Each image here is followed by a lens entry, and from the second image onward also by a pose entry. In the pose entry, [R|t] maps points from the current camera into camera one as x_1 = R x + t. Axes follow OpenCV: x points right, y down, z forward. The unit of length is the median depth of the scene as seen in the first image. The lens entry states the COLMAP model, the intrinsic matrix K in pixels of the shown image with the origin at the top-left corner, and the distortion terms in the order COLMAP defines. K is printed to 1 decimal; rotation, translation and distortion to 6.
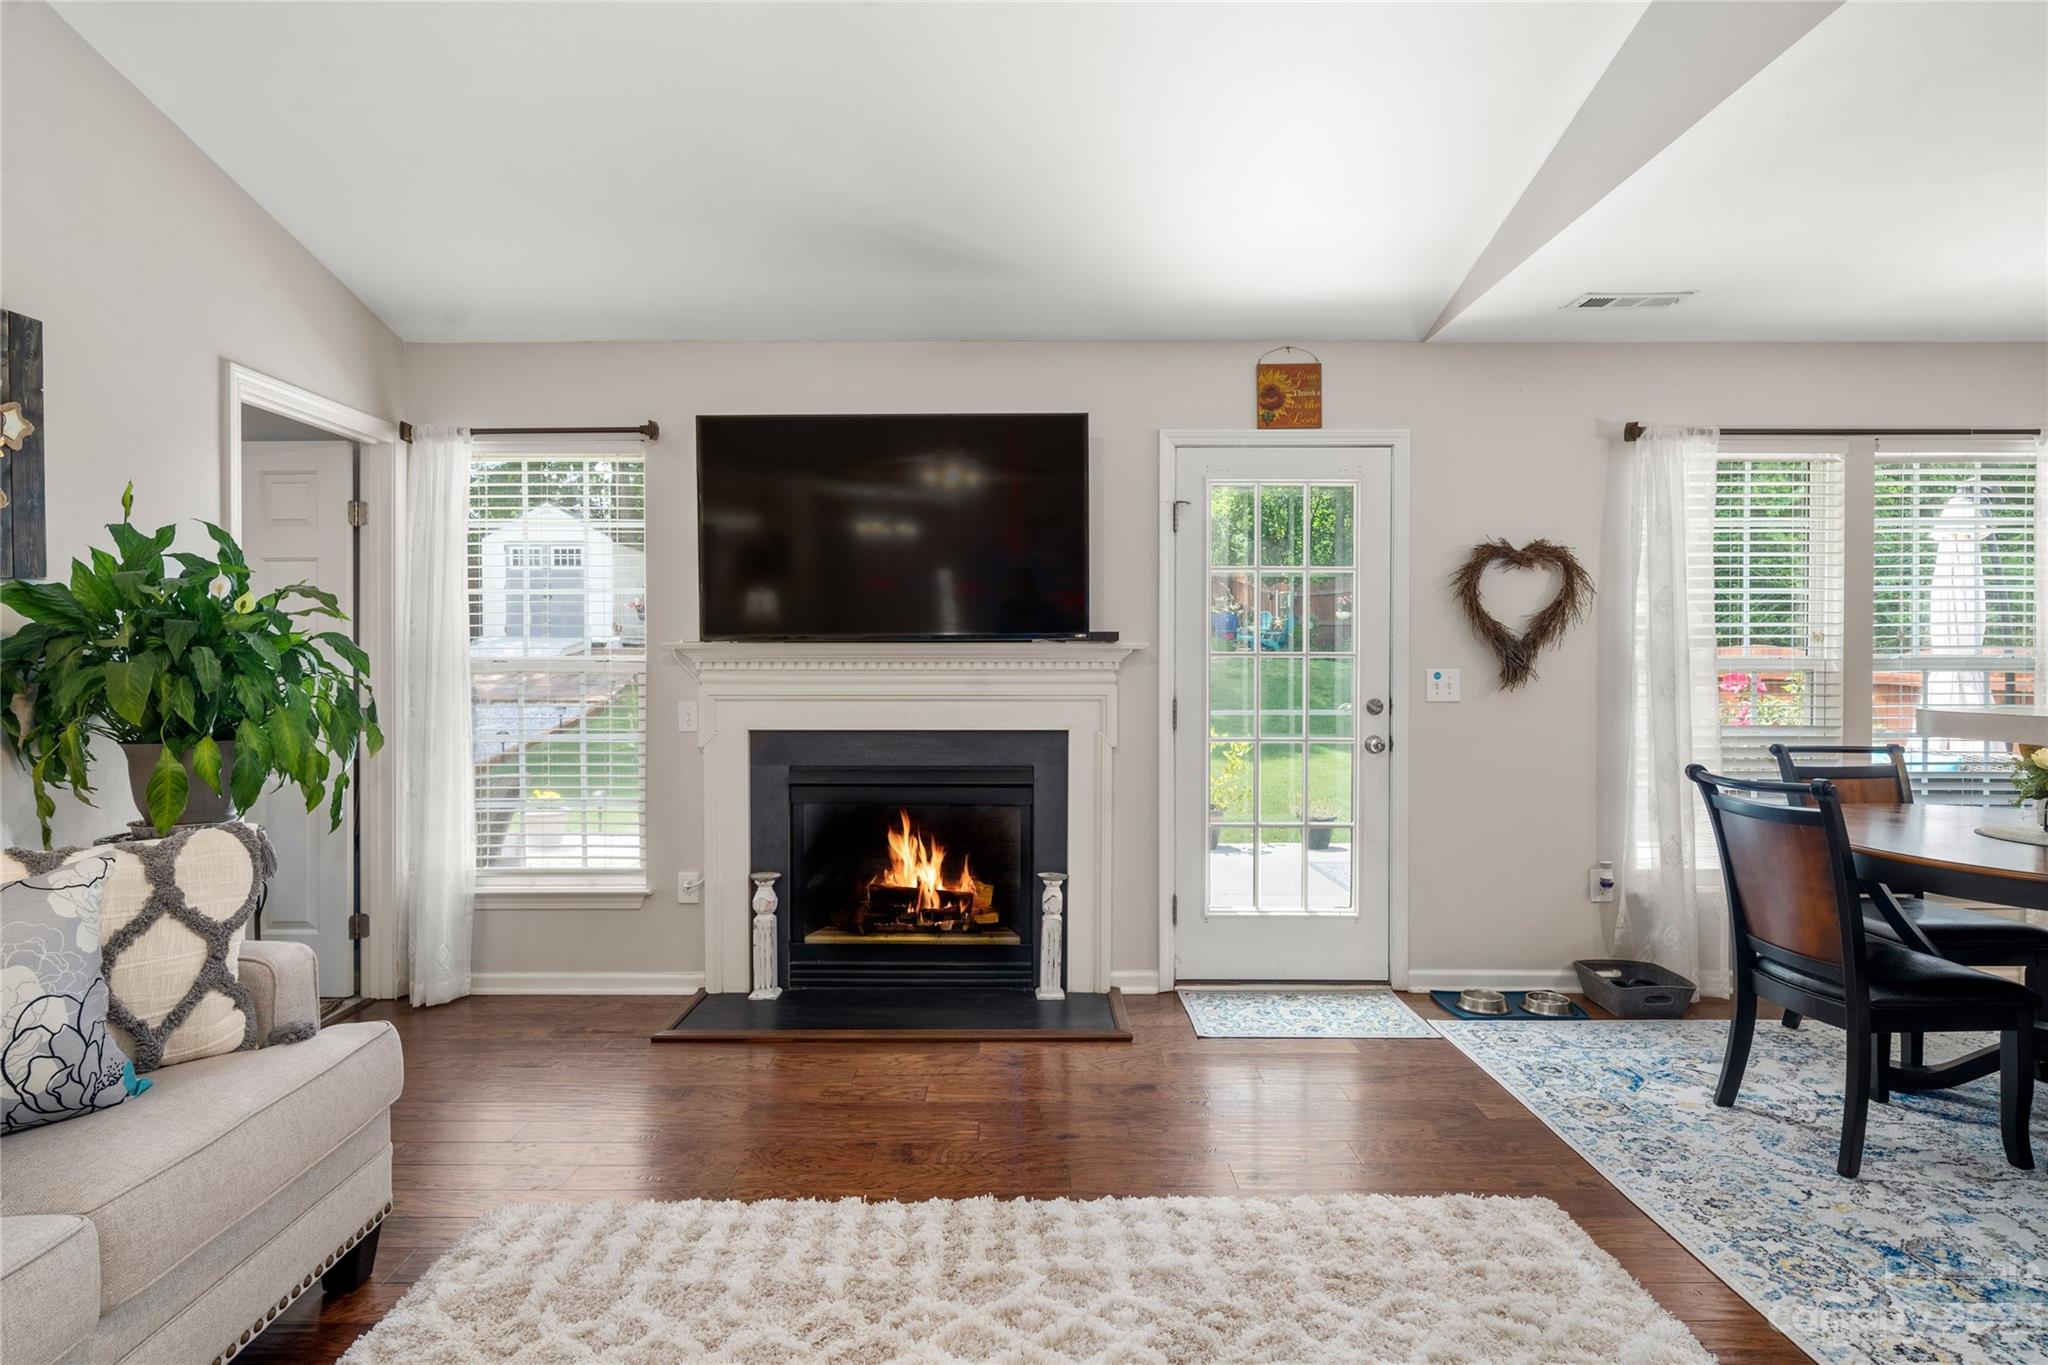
lens RADIAL K [[1078.1, 0, 1026.6], [0, 1078.1, 665.7], [0, 0, 1]] dist [0.003238, -0.000140]
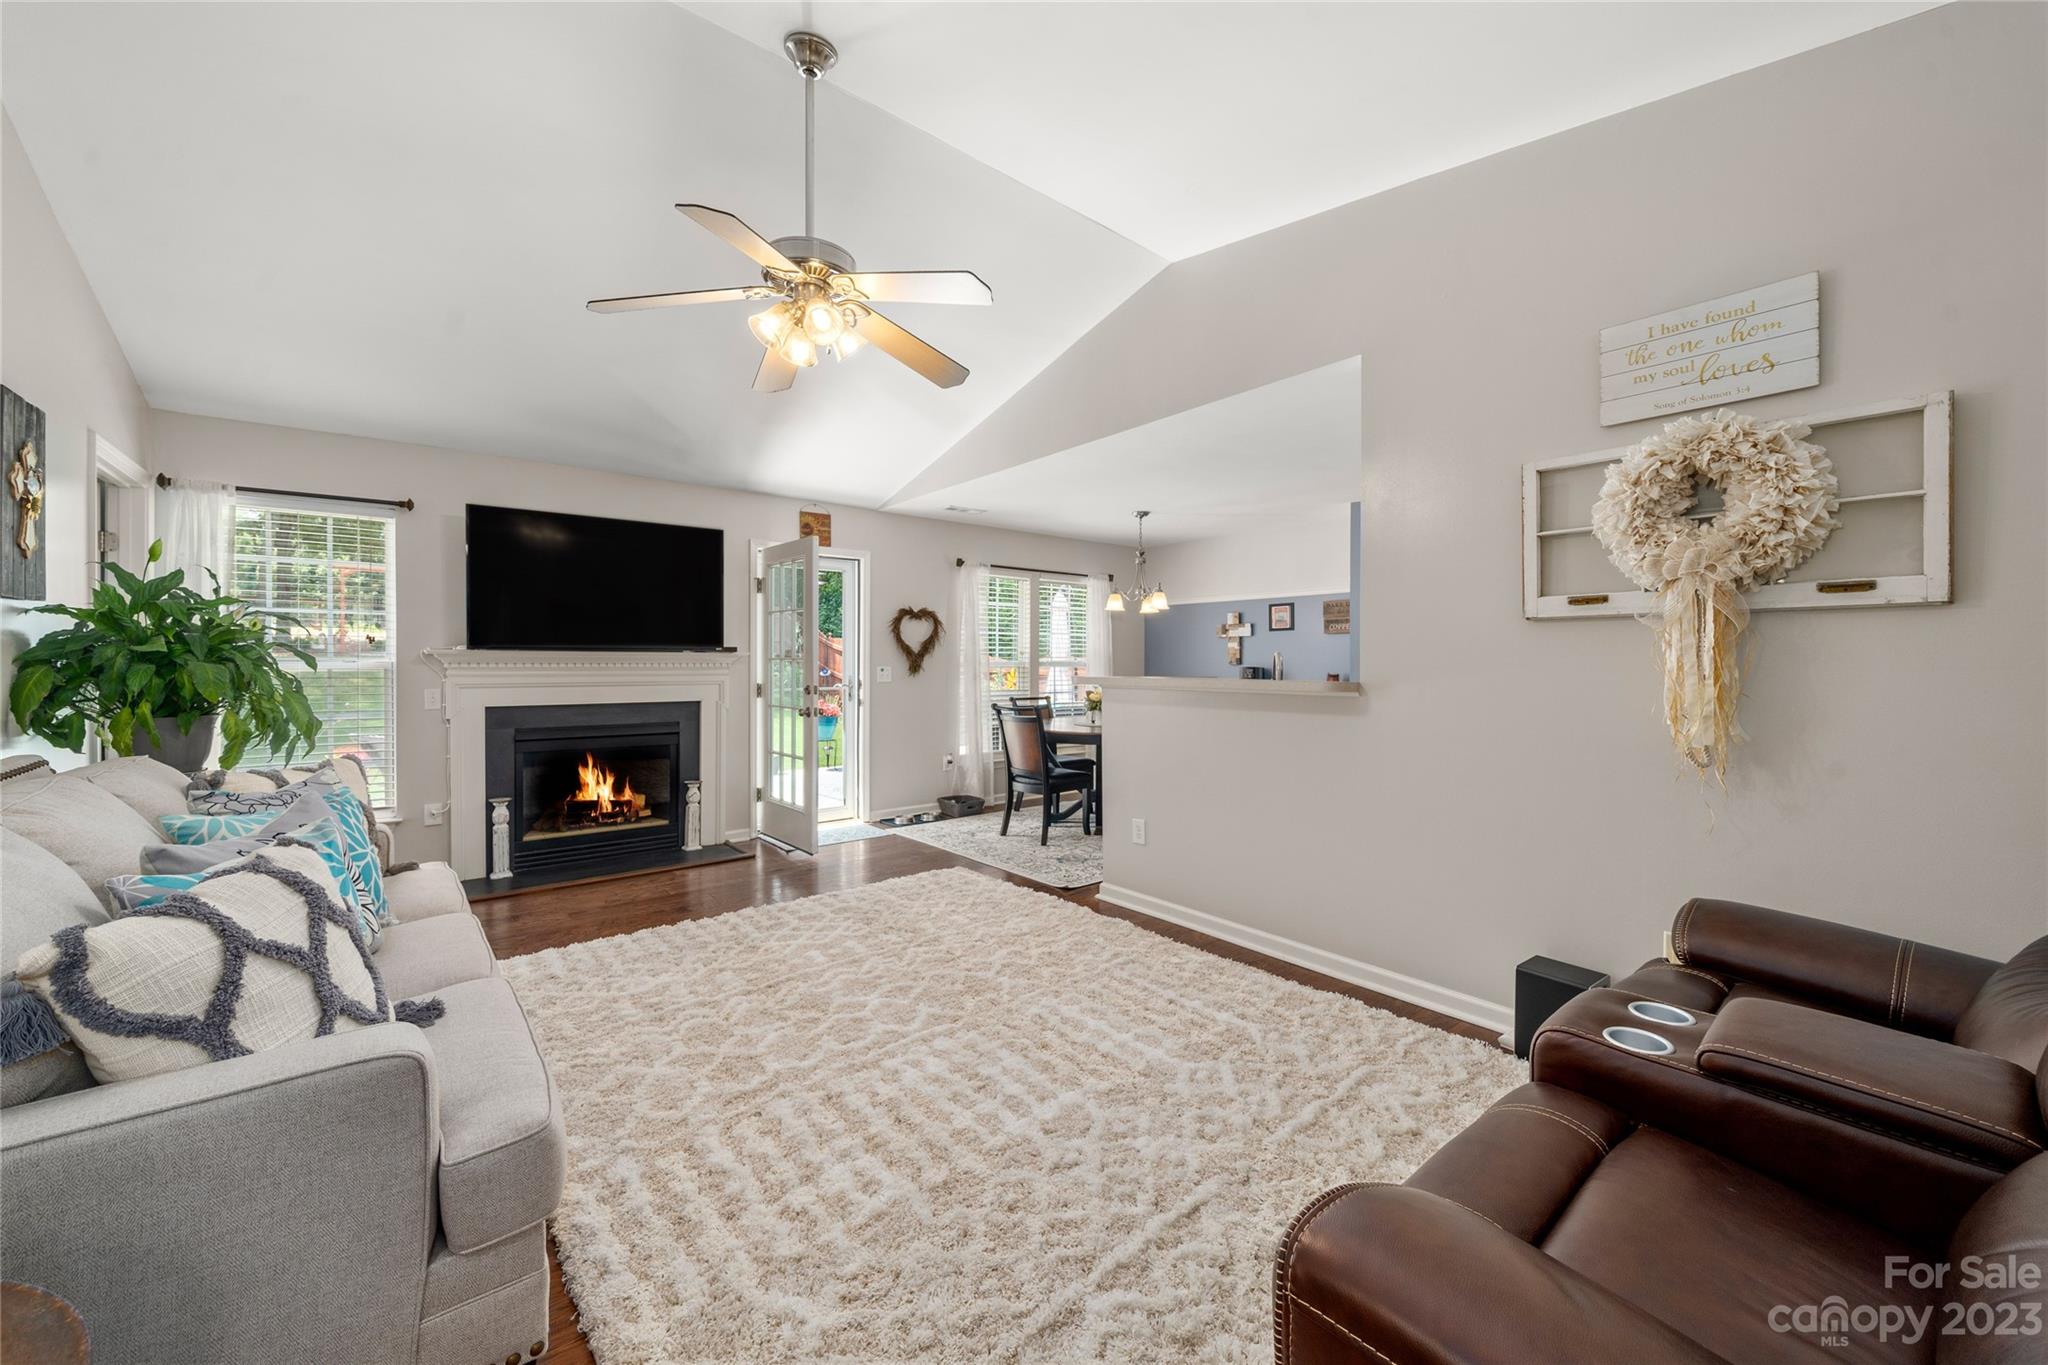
lens RADIAL K [[762.0, 0, 1023.7], [0, 762.0, 662.2], [0, 0, 1]] dist [-0.000866, -0.000093]
pose [[0.774457, 0.002289, 0.632622, -0.355535], [0.001357, 0.999985, -0.005280, 0.003031], [-0.632625, 0.004947, 0.774442, -0.334901]]
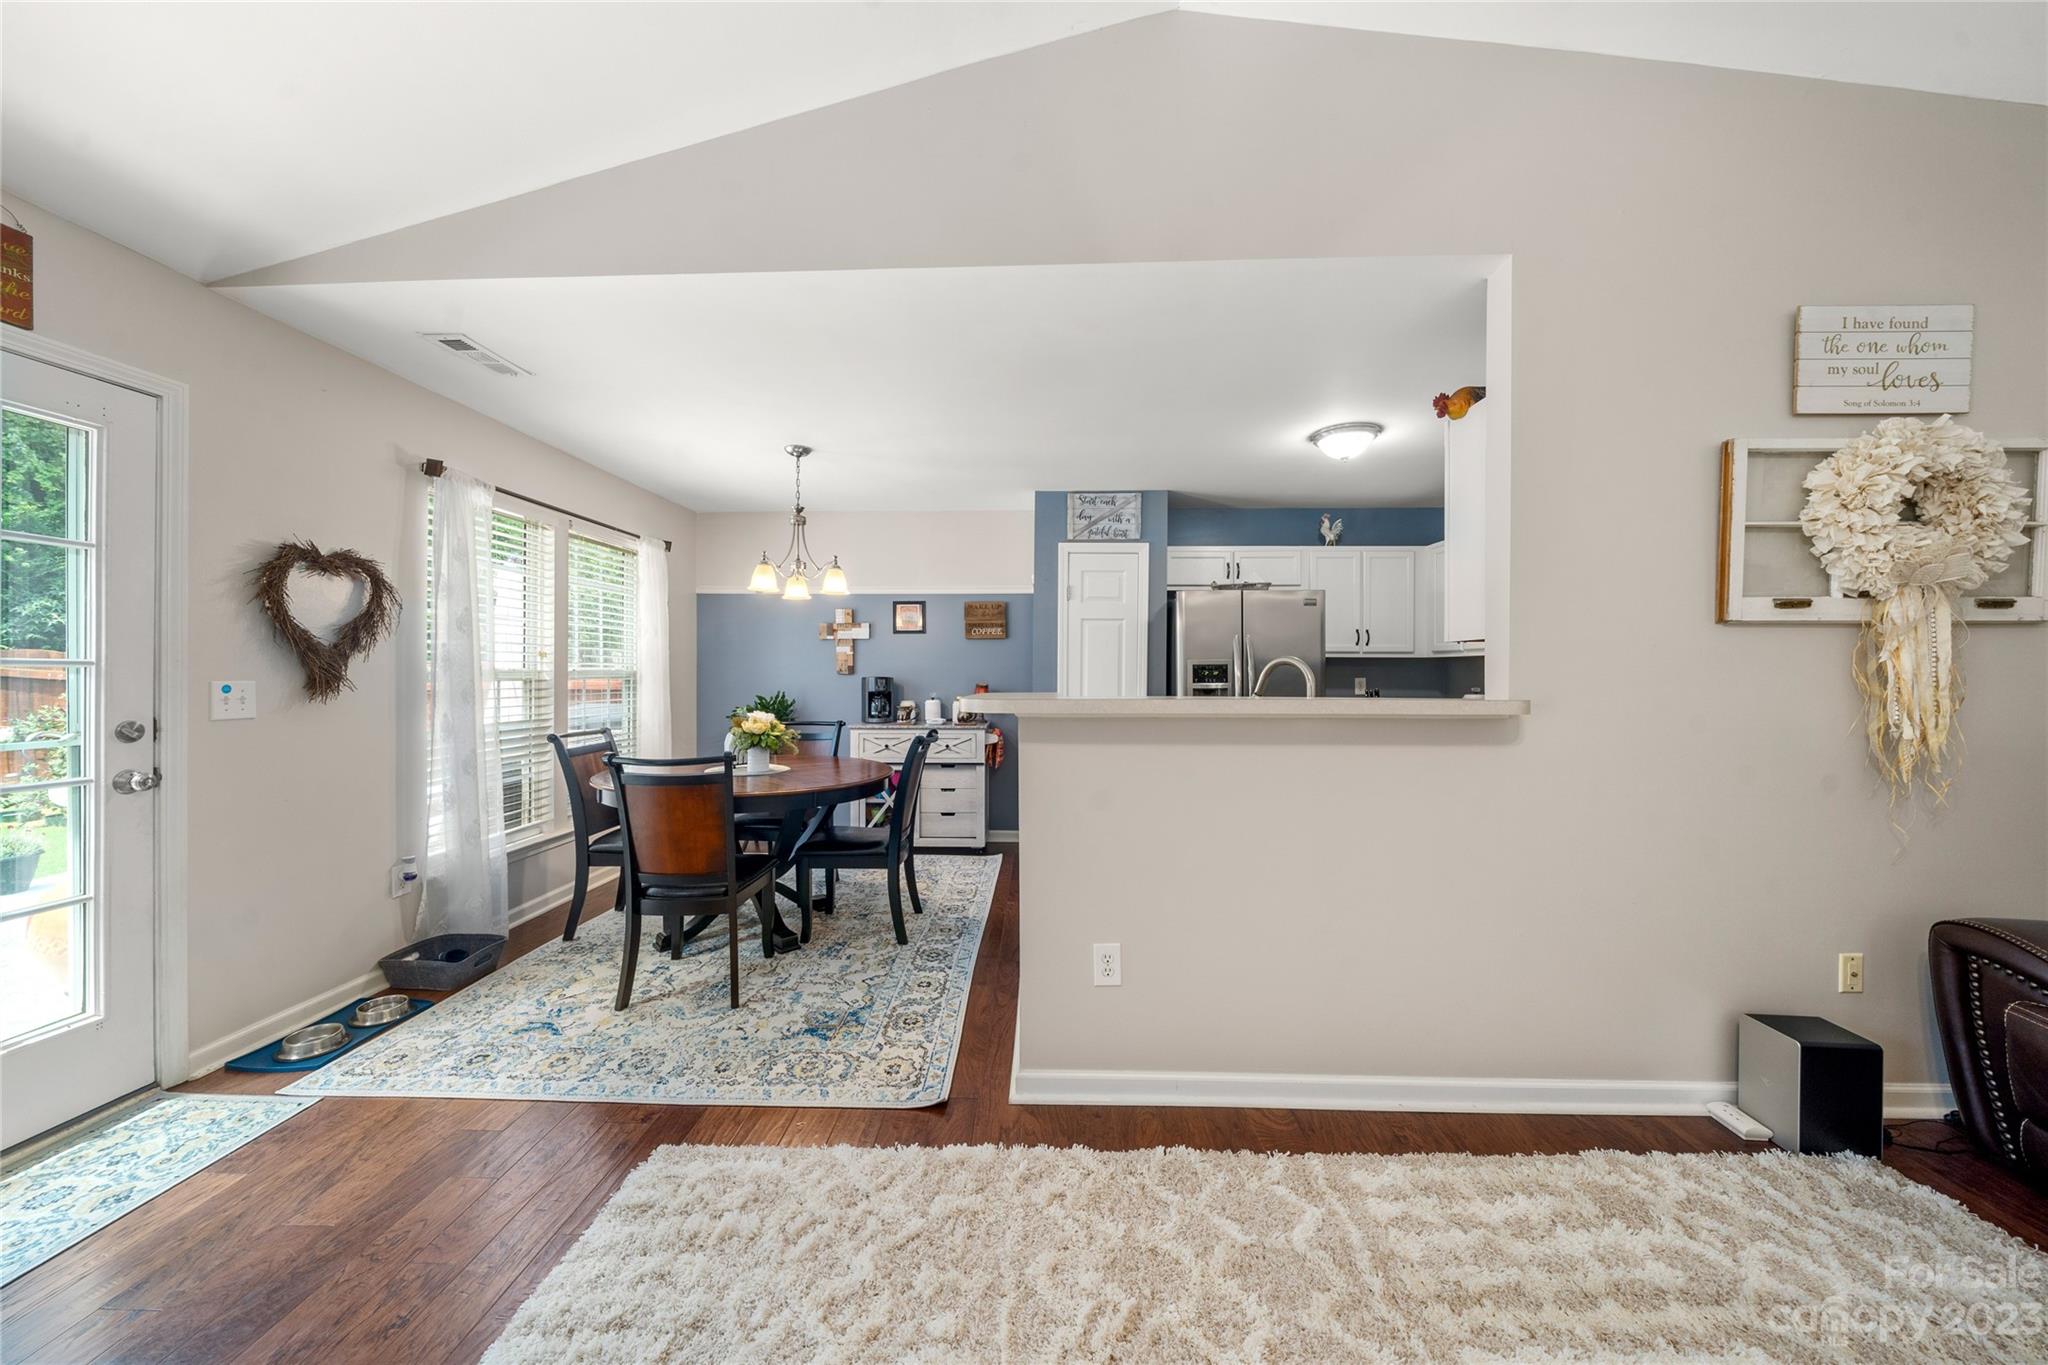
lens RADIAL K [[706.4, 0, 1019.6], [0, 706.4, 674.6], [0, 0, 1]] dist [-0.005988, -0.000110]
pose [[0.037938, -0.002615, 0.999277, -0.148529], [0.003289, 0.999991, 0.002492, -0.001323], [-0.999275, 0.003192, 0.037947, 0.366282]]
